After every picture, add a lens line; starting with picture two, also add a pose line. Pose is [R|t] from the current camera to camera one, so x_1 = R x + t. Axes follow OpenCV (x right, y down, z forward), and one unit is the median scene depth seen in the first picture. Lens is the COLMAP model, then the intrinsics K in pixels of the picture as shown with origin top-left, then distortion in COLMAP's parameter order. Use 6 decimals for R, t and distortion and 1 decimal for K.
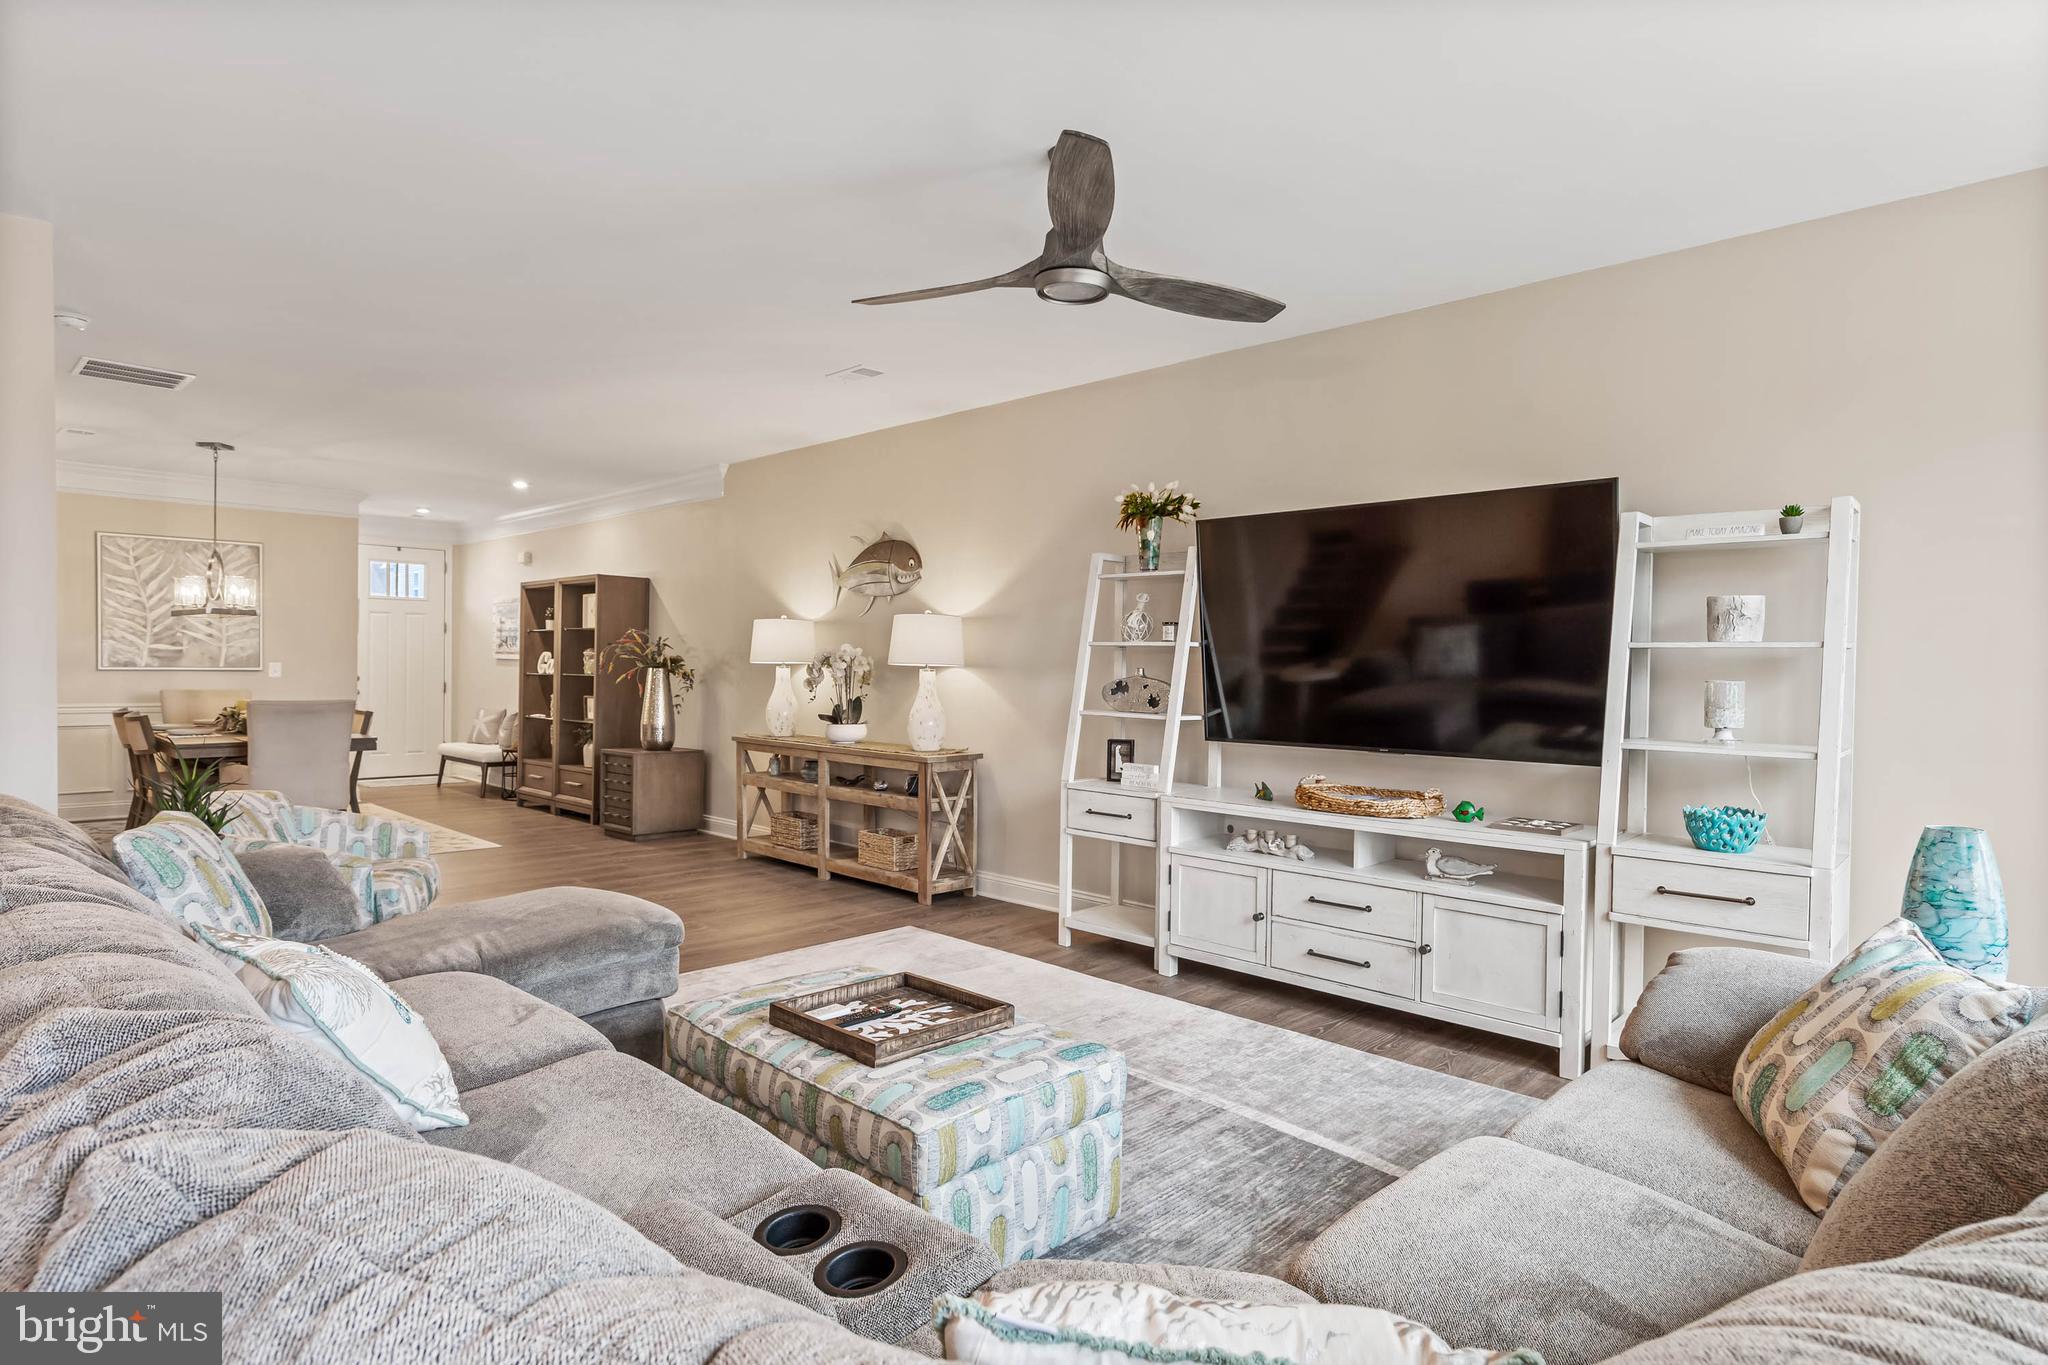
lens RADIAL K [[1108.5, 0, 1035.0], [0, 1108.5, 682.5], [0, 0, 1]] dist [0.001549, 0.001666]
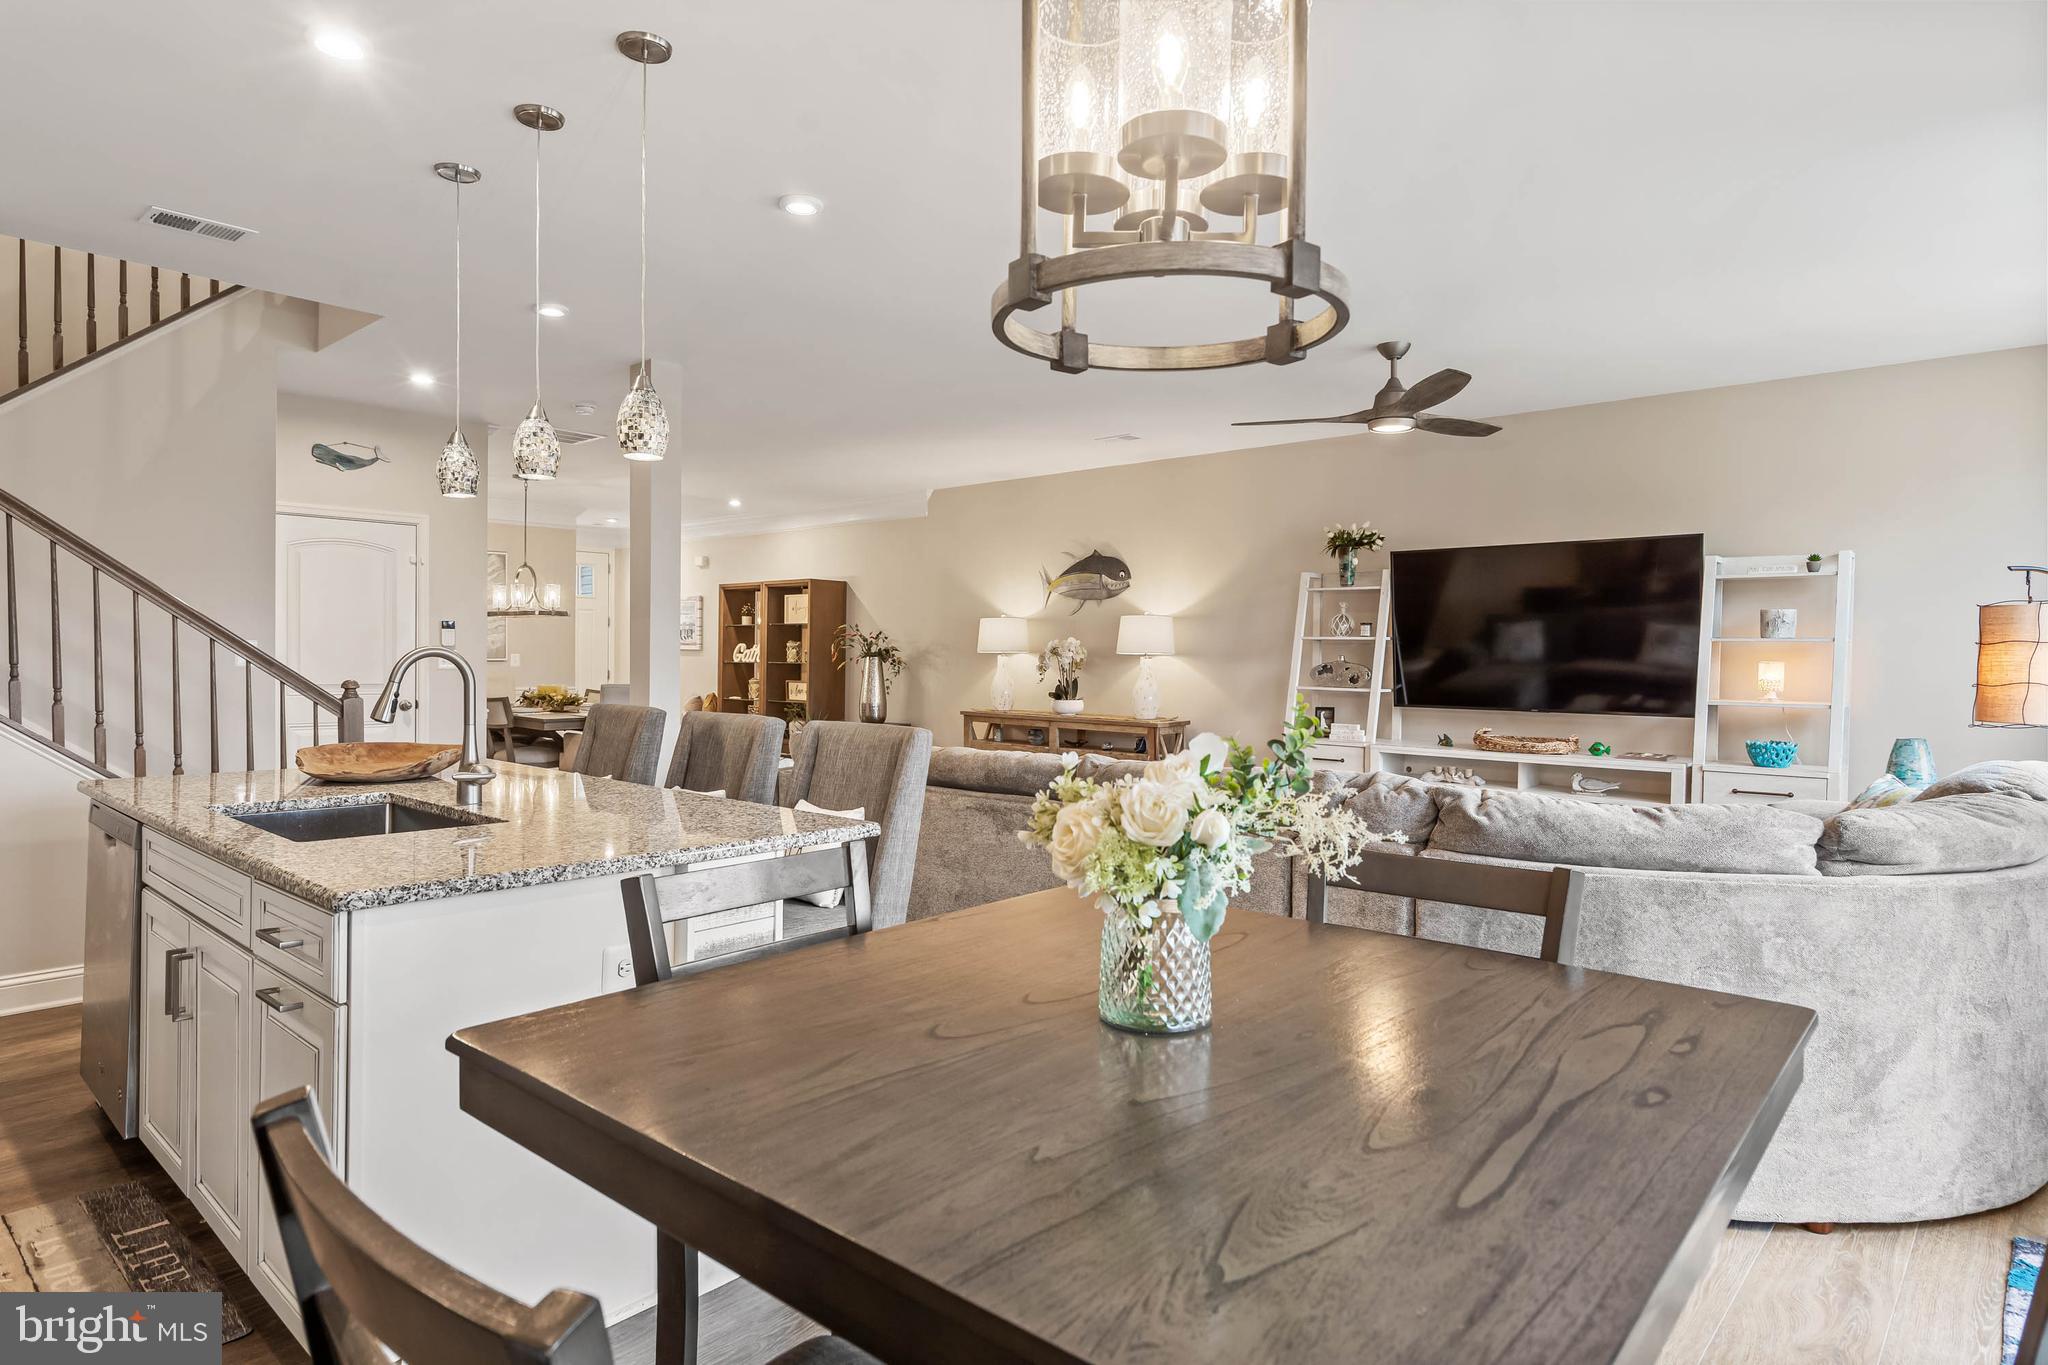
lens RADIAL K [[1142.9, 0, 1024.0], [0, 1142.9, 682.5], [0, 0, 1]] dist [0.005156, 0.001568]
pose [[0.999373, -0.004911, 0.035066, -0.263603], [0.004509, 0.999923, 0.011527, 0.001817], [-0.035120, -0.011361, 0.999319, -0.315296]]
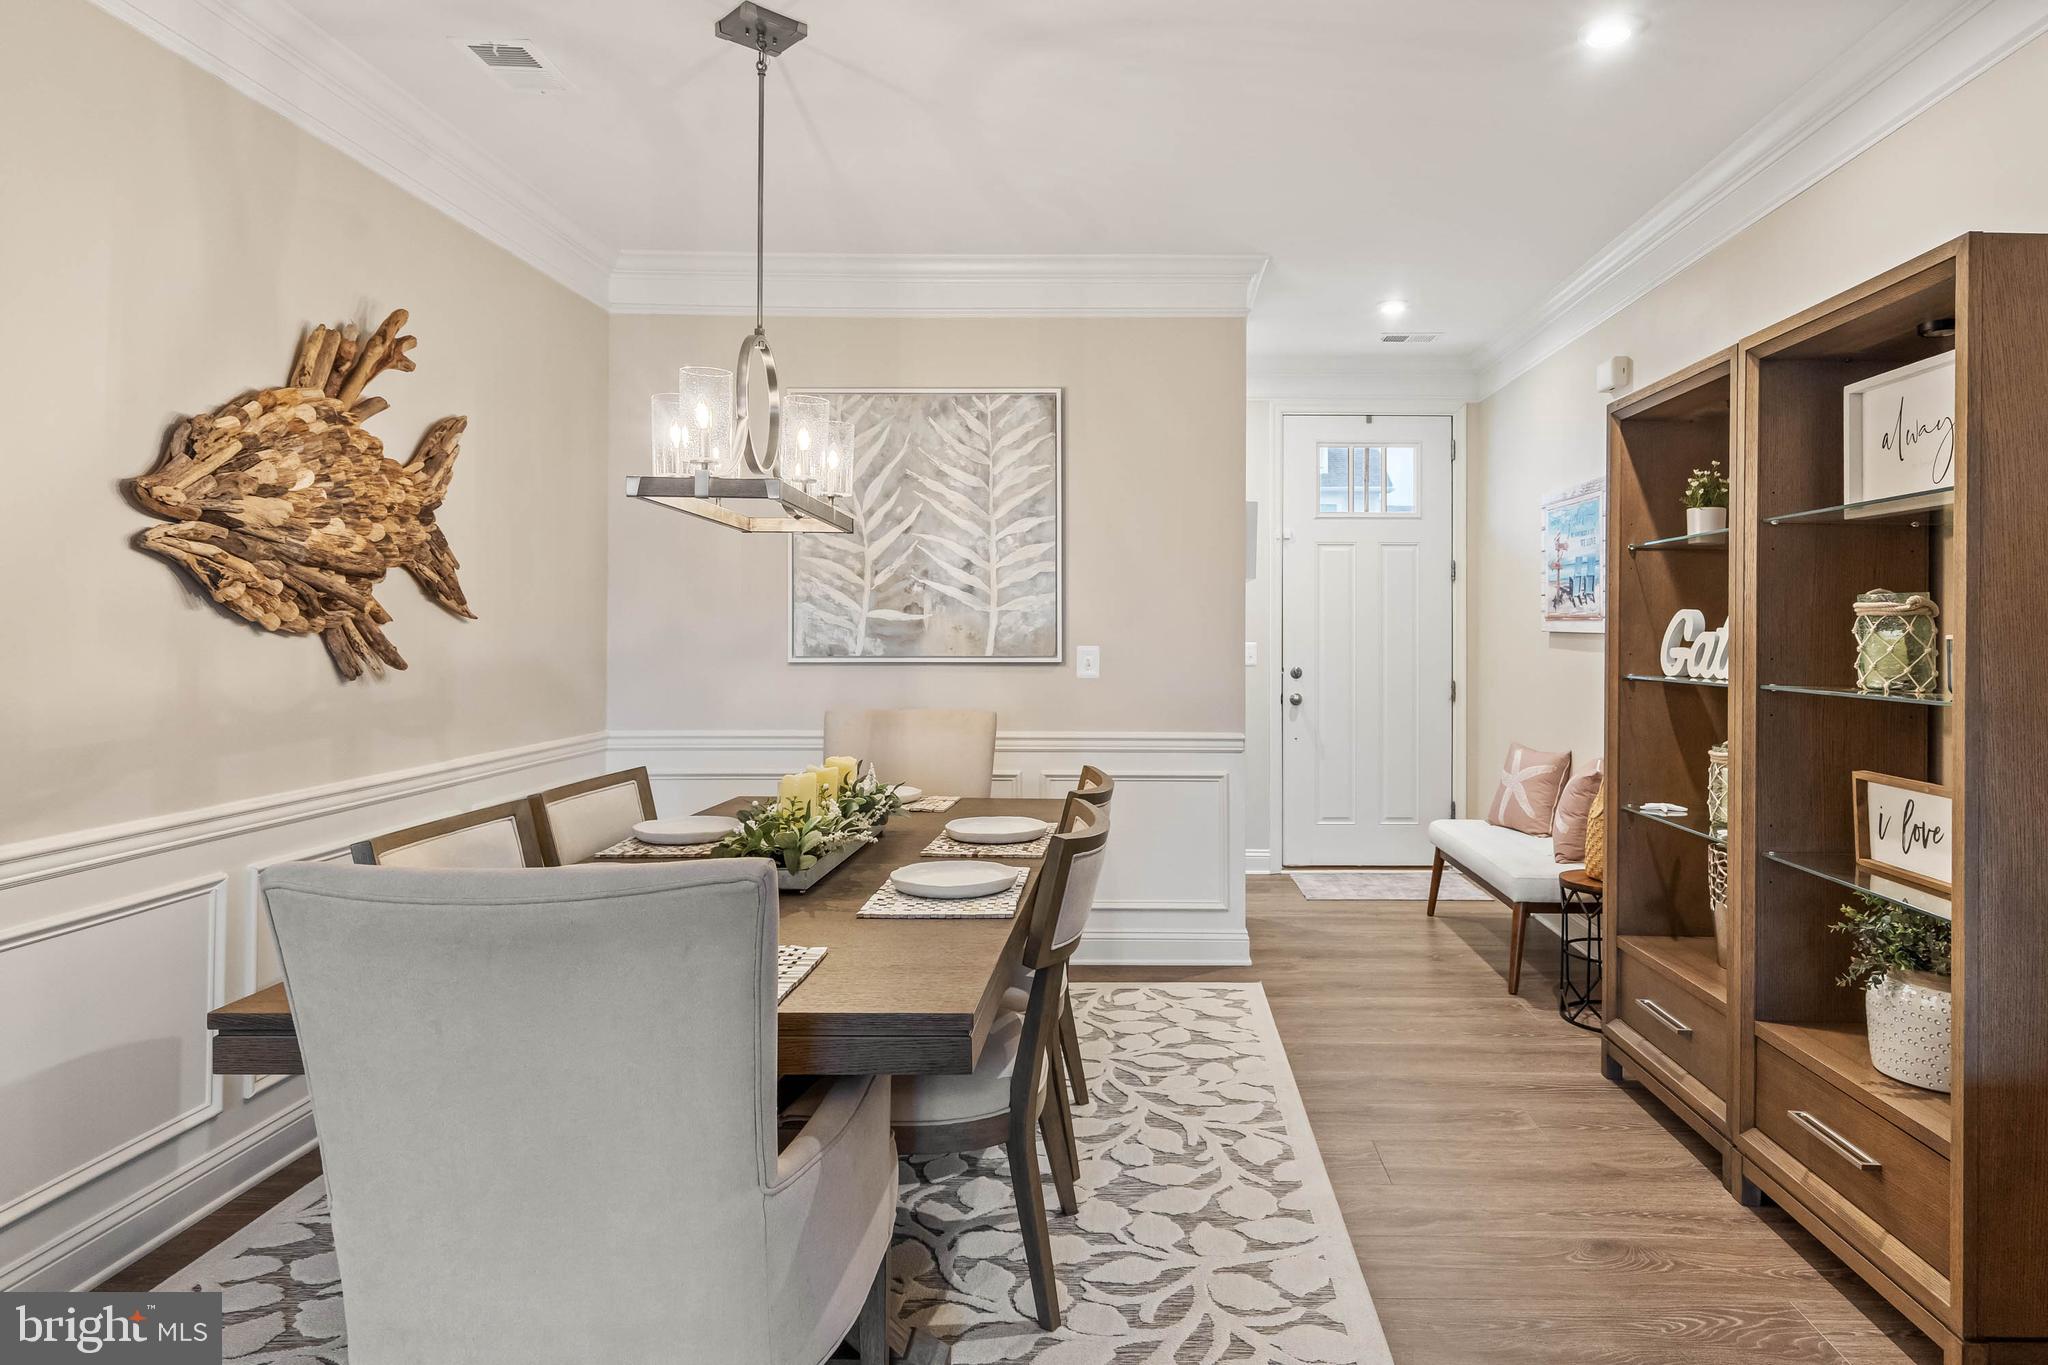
lens RADIAL K [[1195.2, 0, 1142.5], [0, 1195.2, 620.0], [0, 0, 1]] dist [0.000655, 0.002824]
pose [[0.702850, -0.017392, -0.711126, -0.438663], [-0.003823, 0.999594, -0.028226, -0.020386], [0.711328, 0.022557, 0.702498, 0.924750]]
